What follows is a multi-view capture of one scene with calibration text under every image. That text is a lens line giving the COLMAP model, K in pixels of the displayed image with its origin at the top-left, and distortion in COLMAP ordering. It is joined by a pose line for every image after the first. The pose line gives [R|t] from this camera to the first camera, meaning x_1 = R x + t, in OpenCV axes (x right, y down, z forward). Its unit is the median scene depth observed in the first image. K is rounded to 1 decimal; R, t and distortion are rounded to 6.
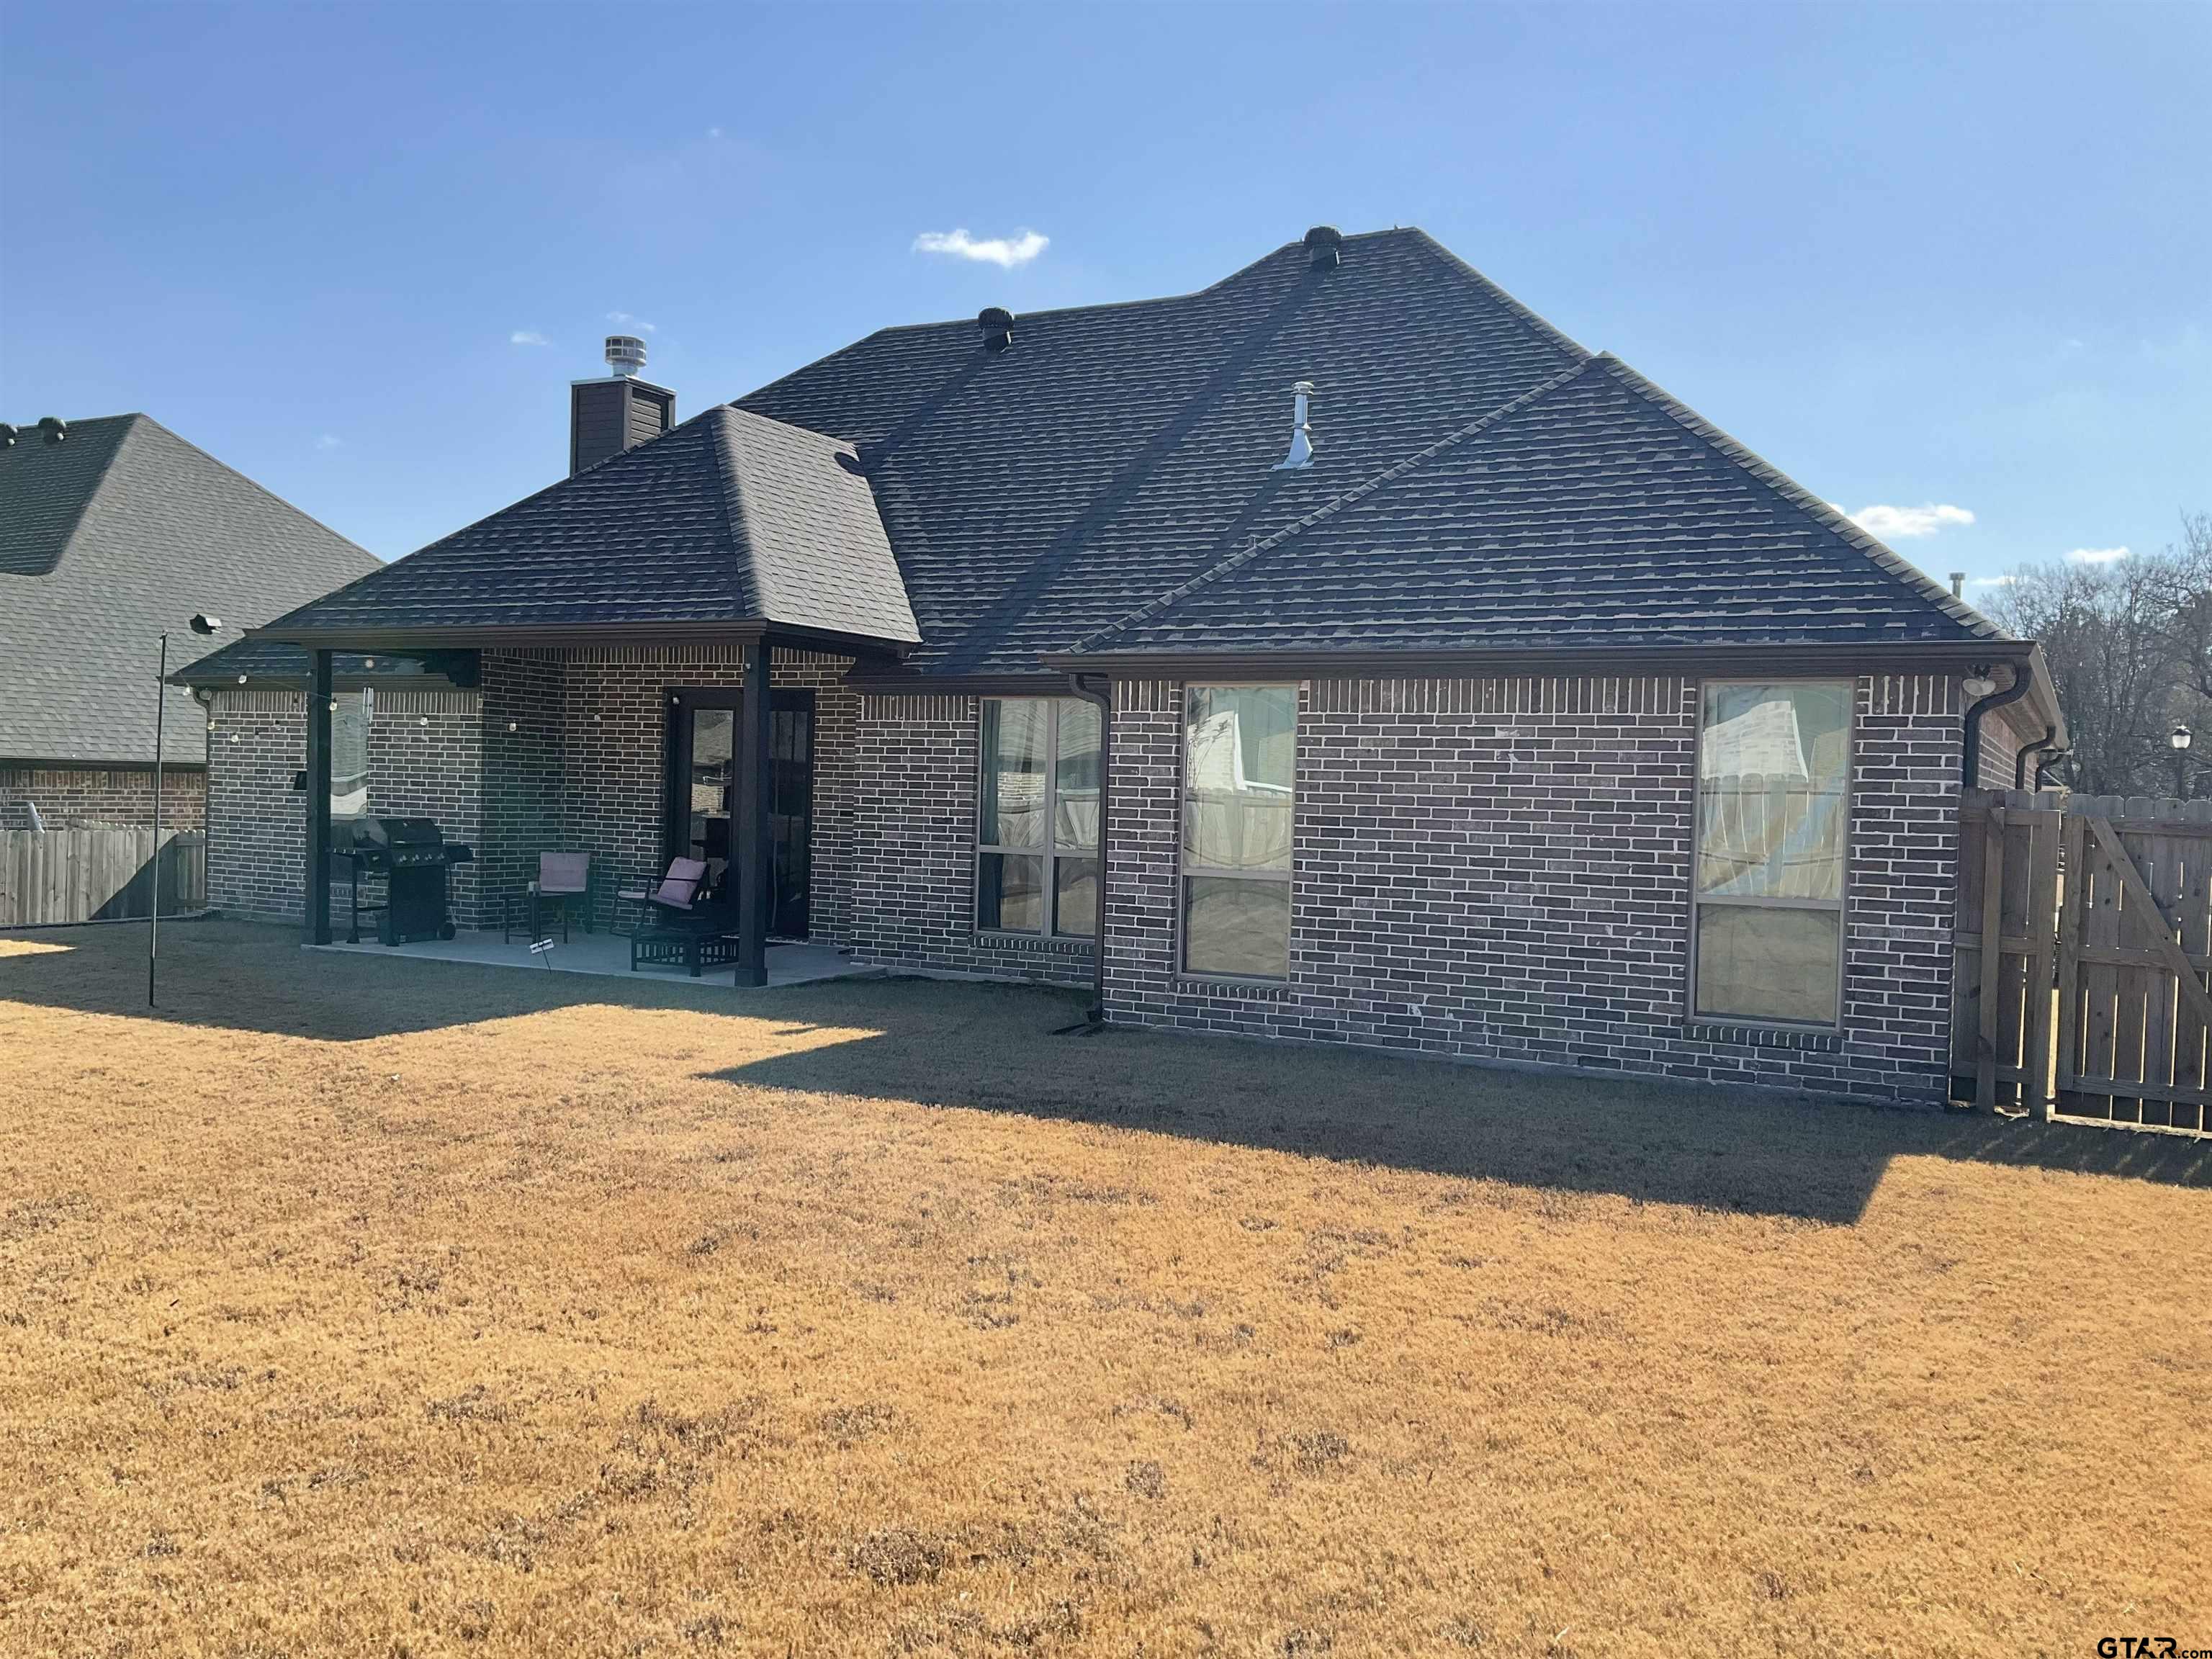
lens RADIAL K [[1831.3, 0, 1106.0], [0, 1831.3, 829.5], [0, 0, 1]] dist [0.128896, -0.269801]
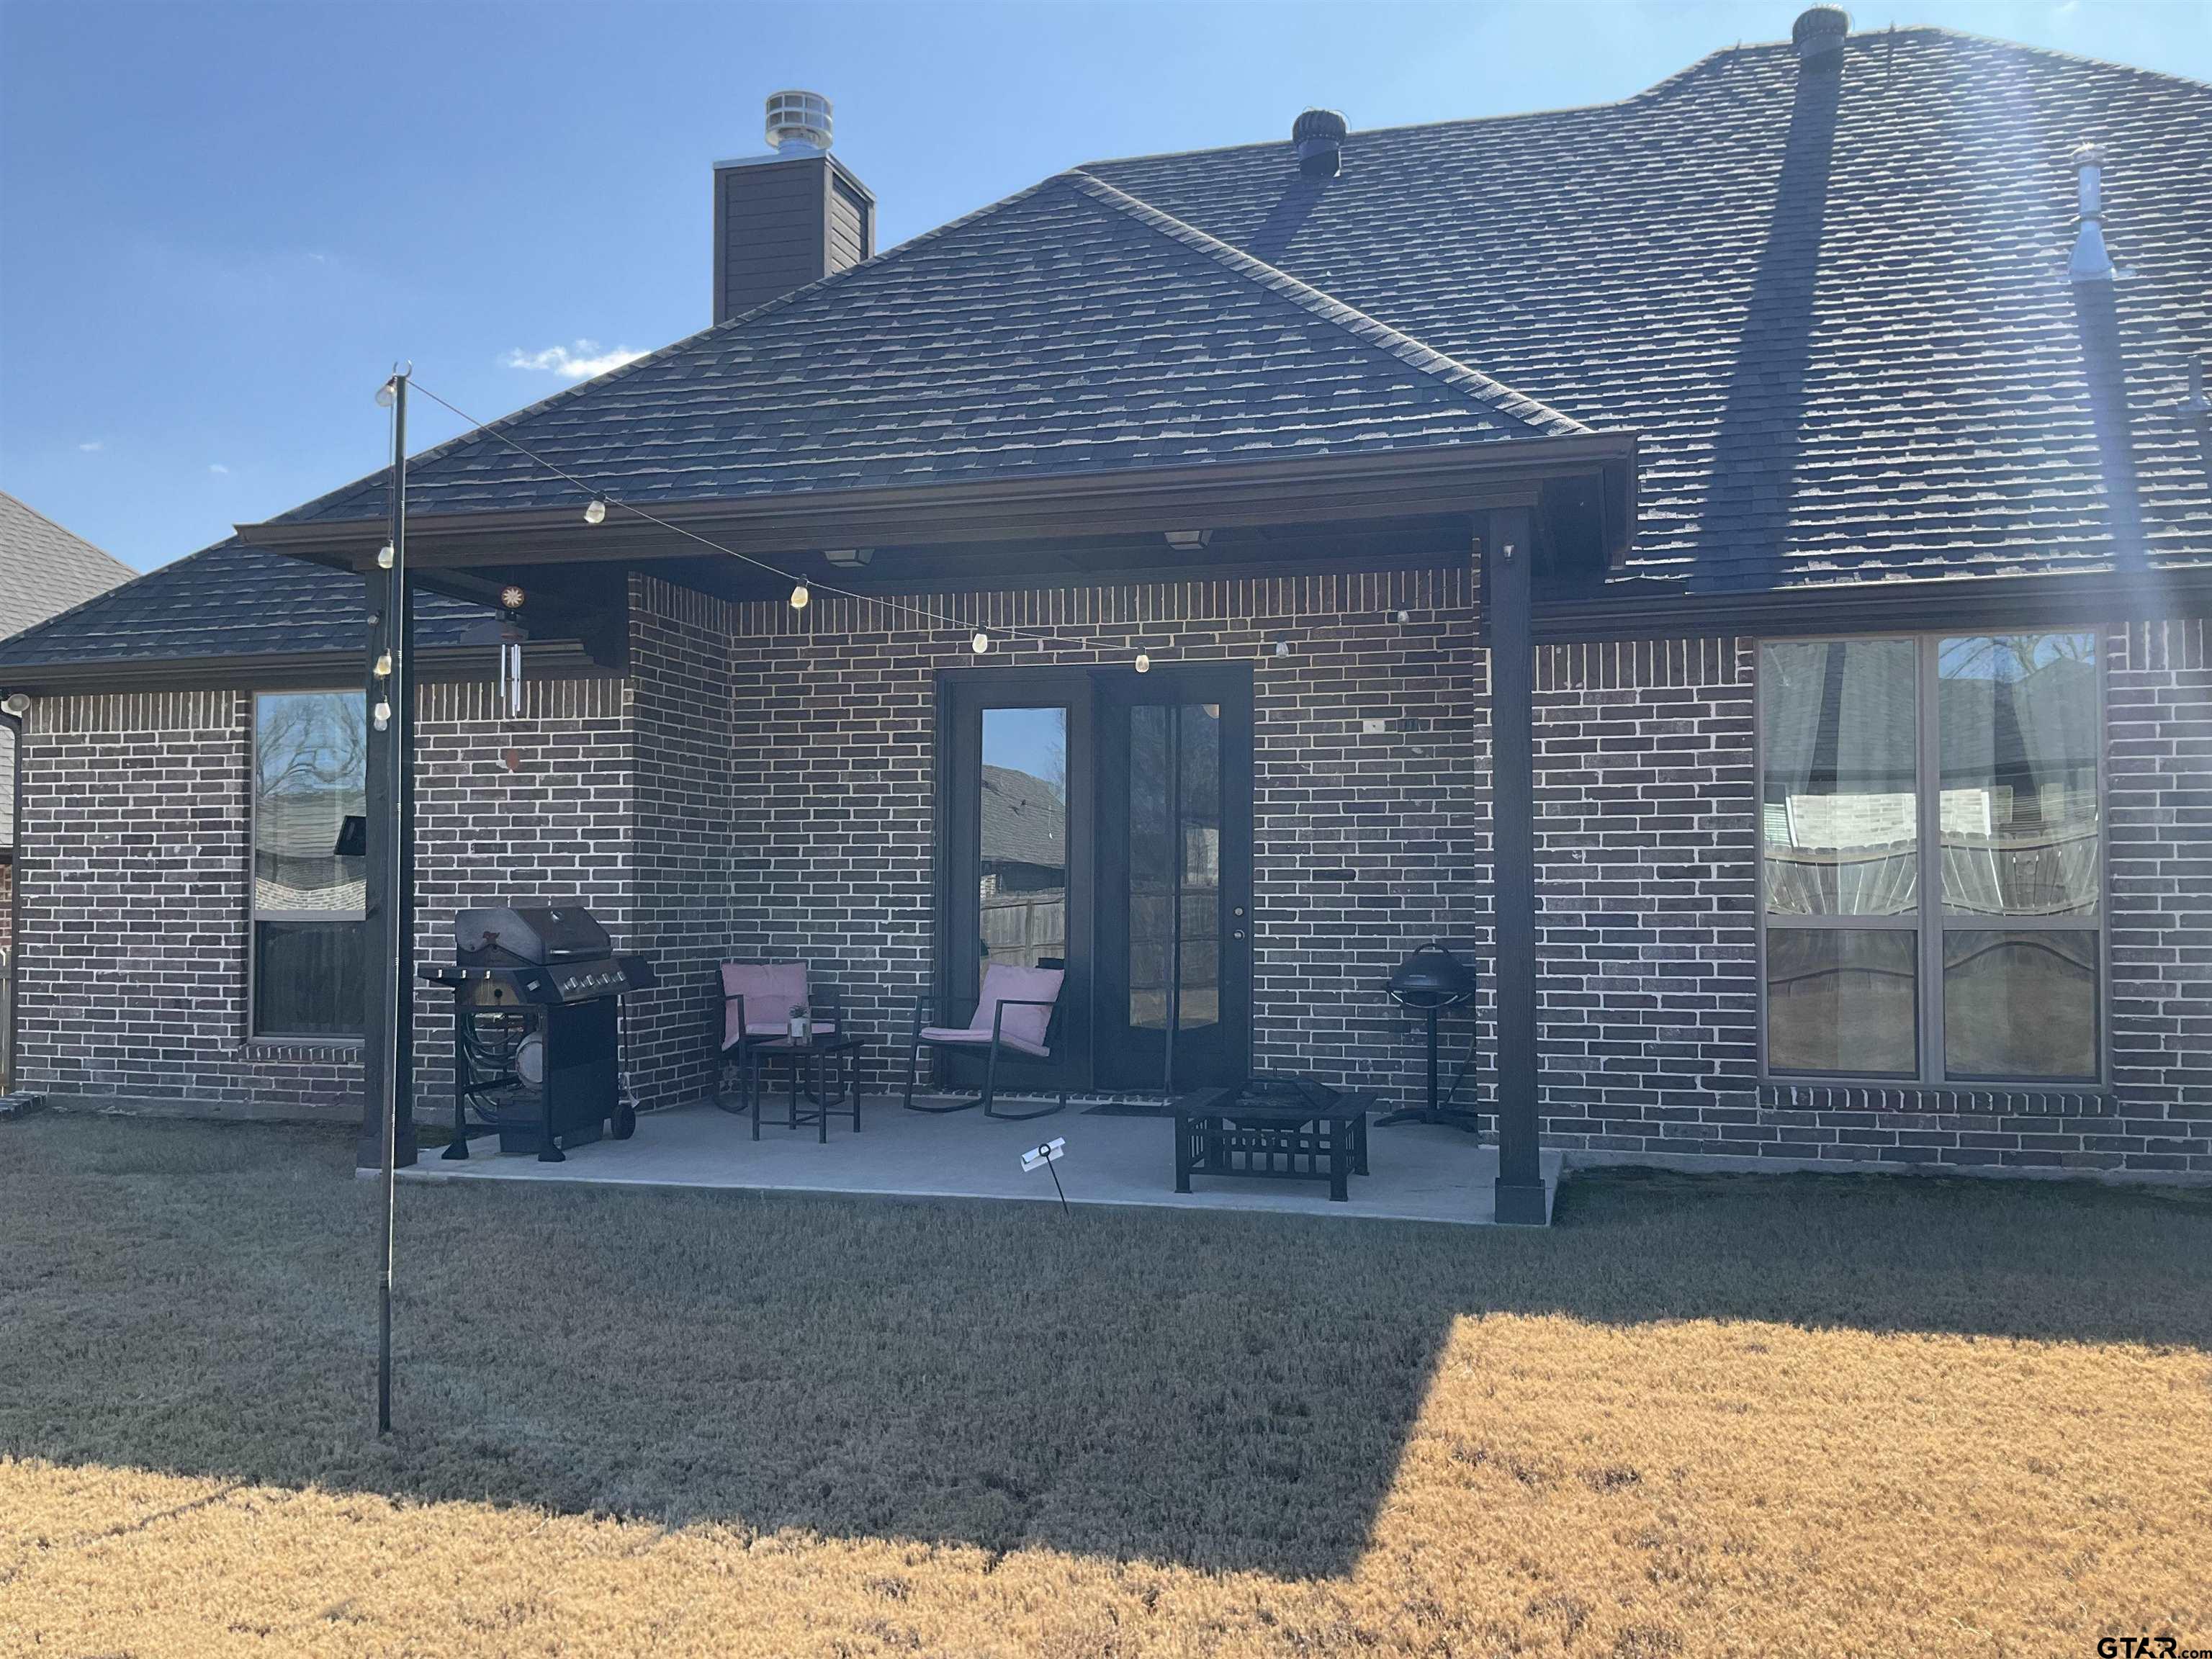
lens RADIAL K [[1831.3, 0, 1106.0], [0, 1831.3, 829.5], [0, 0, 1]] dist [0.128896, -0.269801]
pose [[0.975578, -0.022119, 0.218538, -0.334855], [0.034223, 0.998073, -0.051755, 0.004427], [-0.216972, 0.057970, 0.974455, 0.459059]]
